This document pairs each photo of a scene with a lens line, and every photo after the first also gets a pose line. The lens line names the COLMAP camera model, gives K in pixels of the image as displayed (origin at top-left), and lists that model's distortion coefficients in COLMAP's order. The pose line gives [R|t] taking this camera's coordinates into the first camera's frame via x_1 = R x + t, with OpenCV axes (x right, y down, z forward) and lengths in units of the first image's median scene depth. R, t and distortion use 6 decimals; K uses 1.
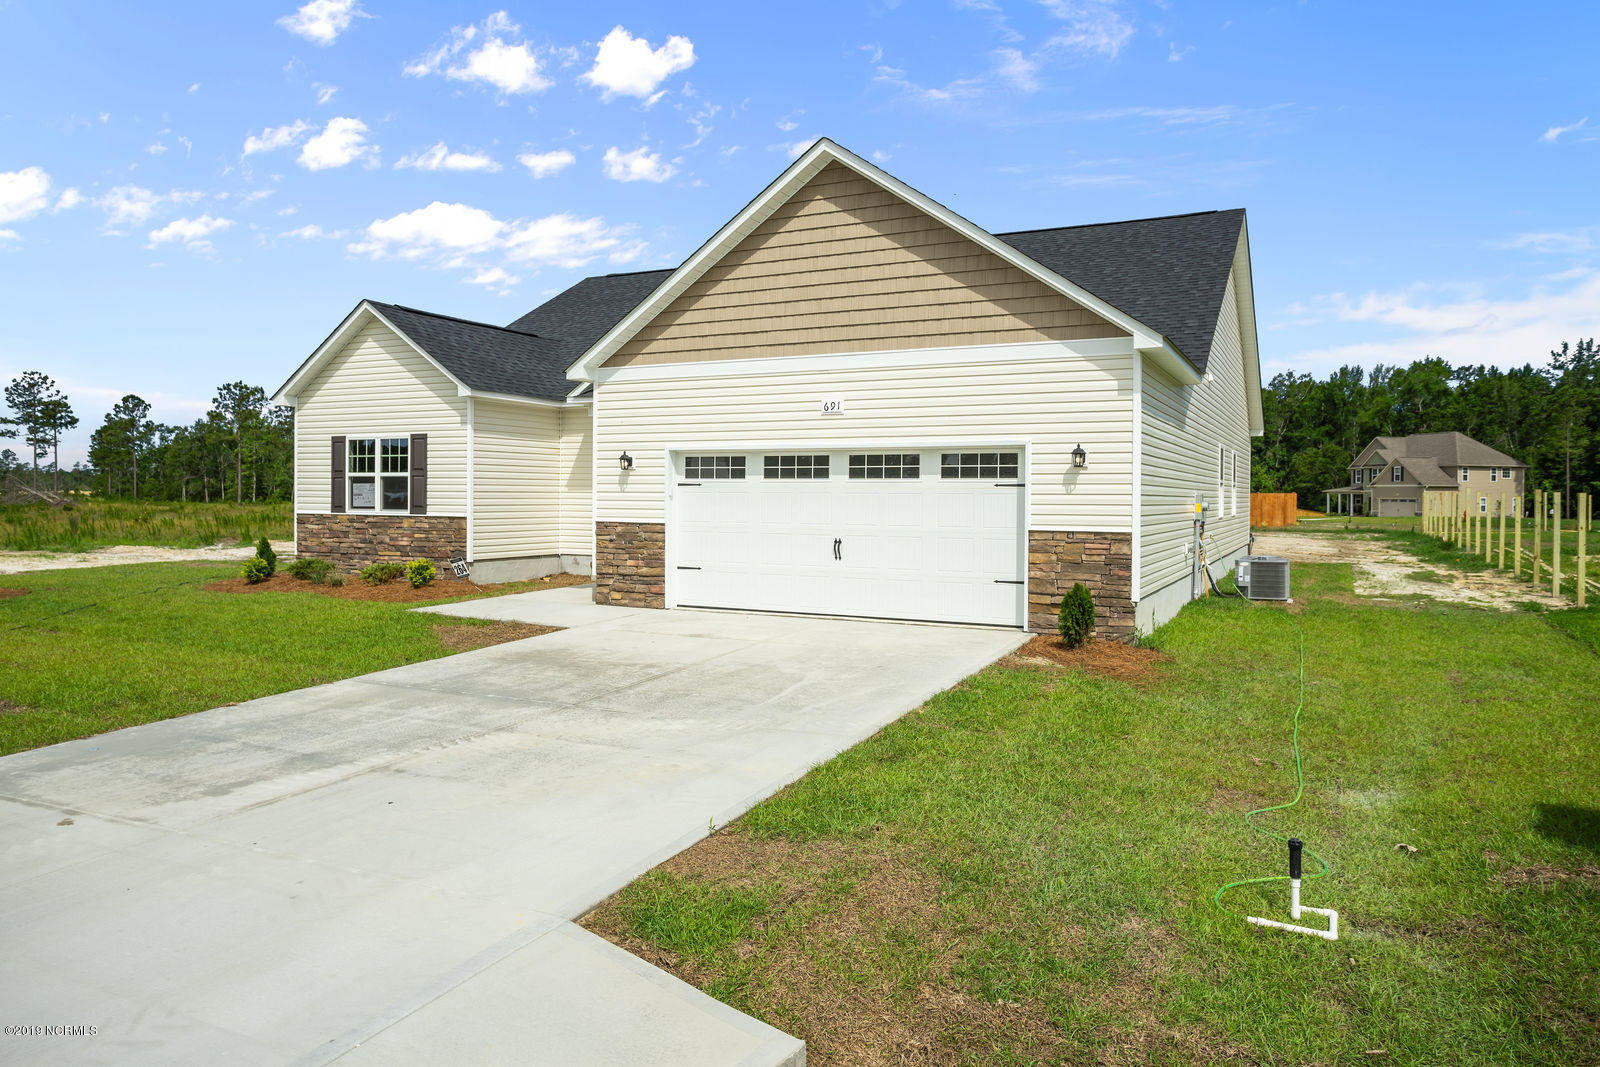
lens RADIAL K [[1089.0, 0, 802.1], [0, 1089.0, 520.6], [0, 0, 1]] dist [-0.080937, 0.005403]
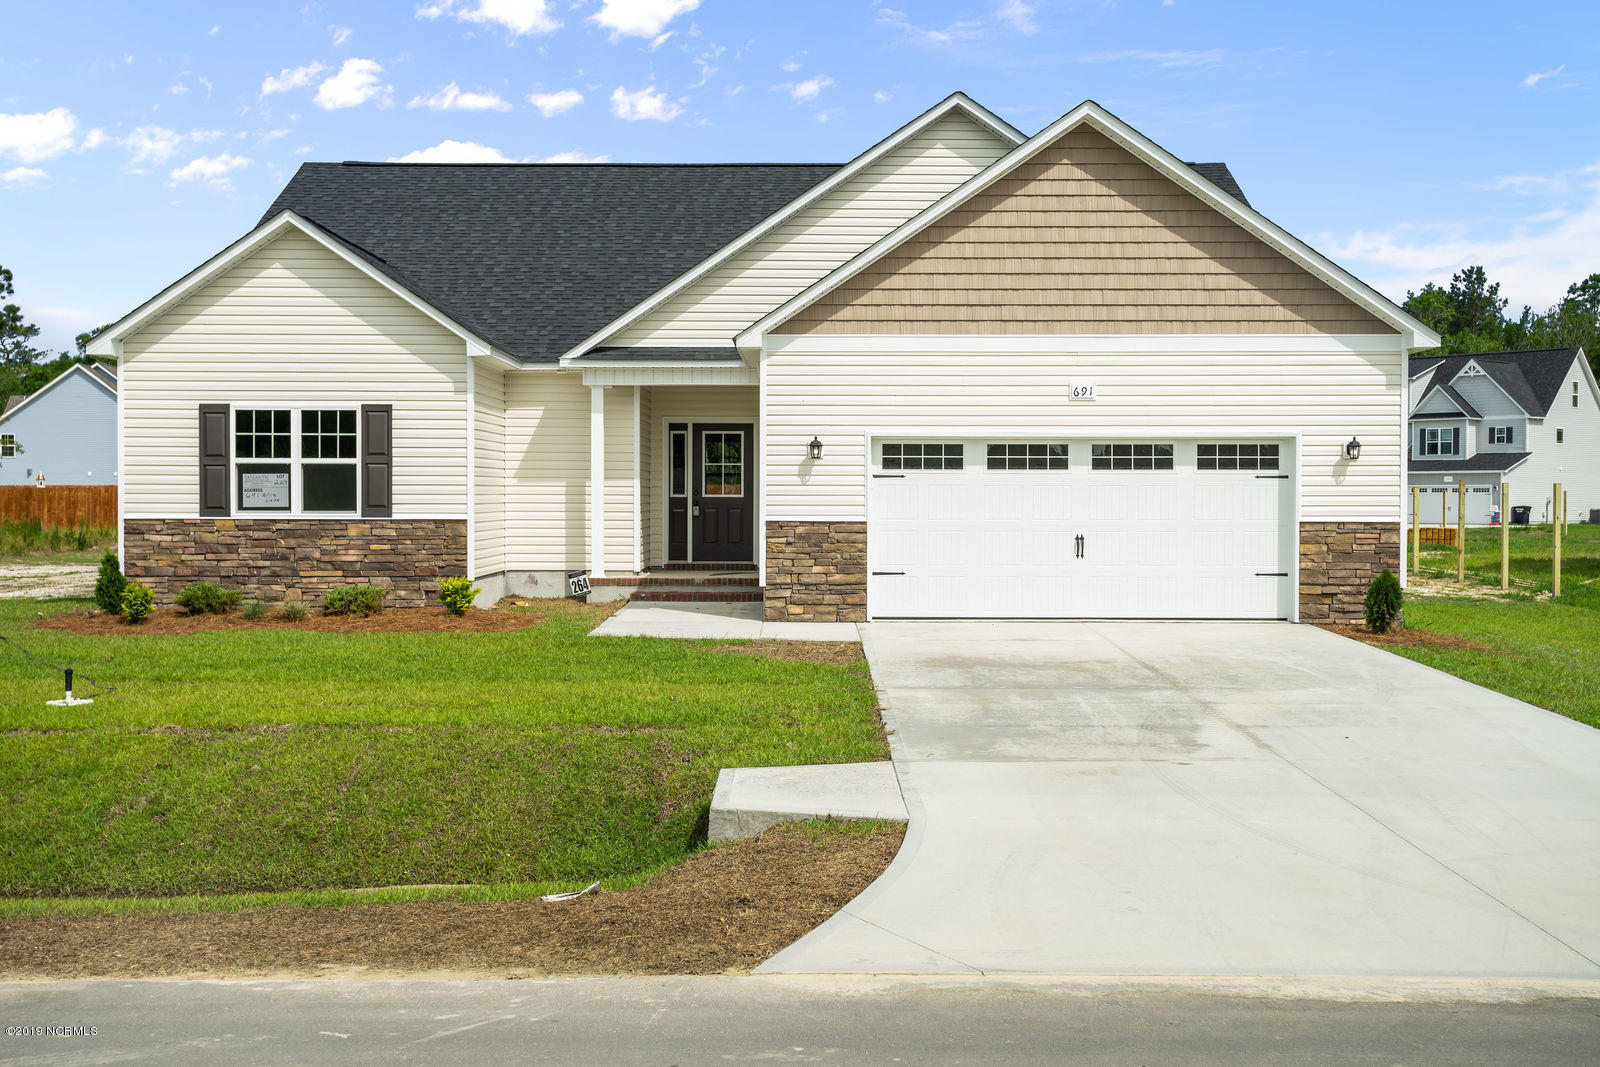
lens RADIAL K [[1786.4, 0, 813.9], [0, 1786.4, 543.7], [0, 0, 1]] dist [-0.025523, 0.000000]
pose [[0.895262, -0.017222, 0.445207, -0.774611], [0.014539, 0.999850, 0.009441, 0.005922], [-0.445303, -0.001979, 0.895378, -0.232001]]
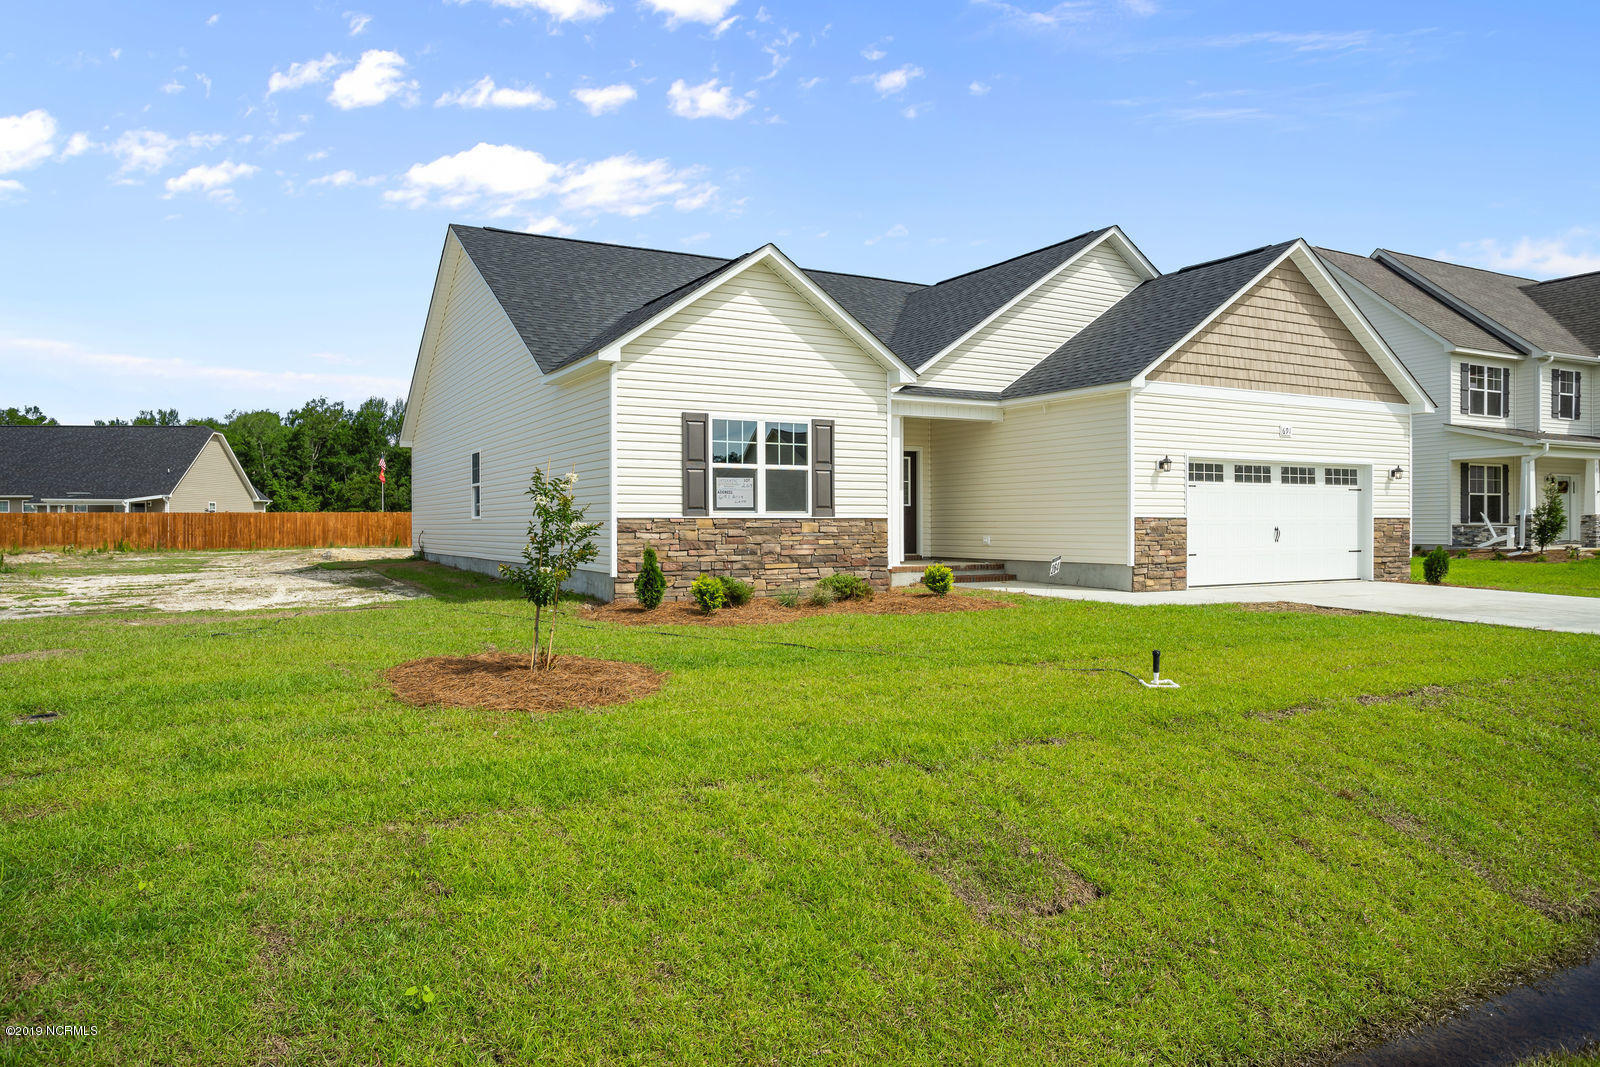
lens RADIAL K [[1089.0, 0, 790.7], [0, 1089.0, 546.8], [0, 0, 1]] dist [-0.080937, 0.005403]
pose [[0.575155, -0.024850, 0.817667, -1.317442], [0.026719, 0.999576, 0.011585, 0.008934], [-0.817608, 0.015184, 0.575575, 0.666377]]
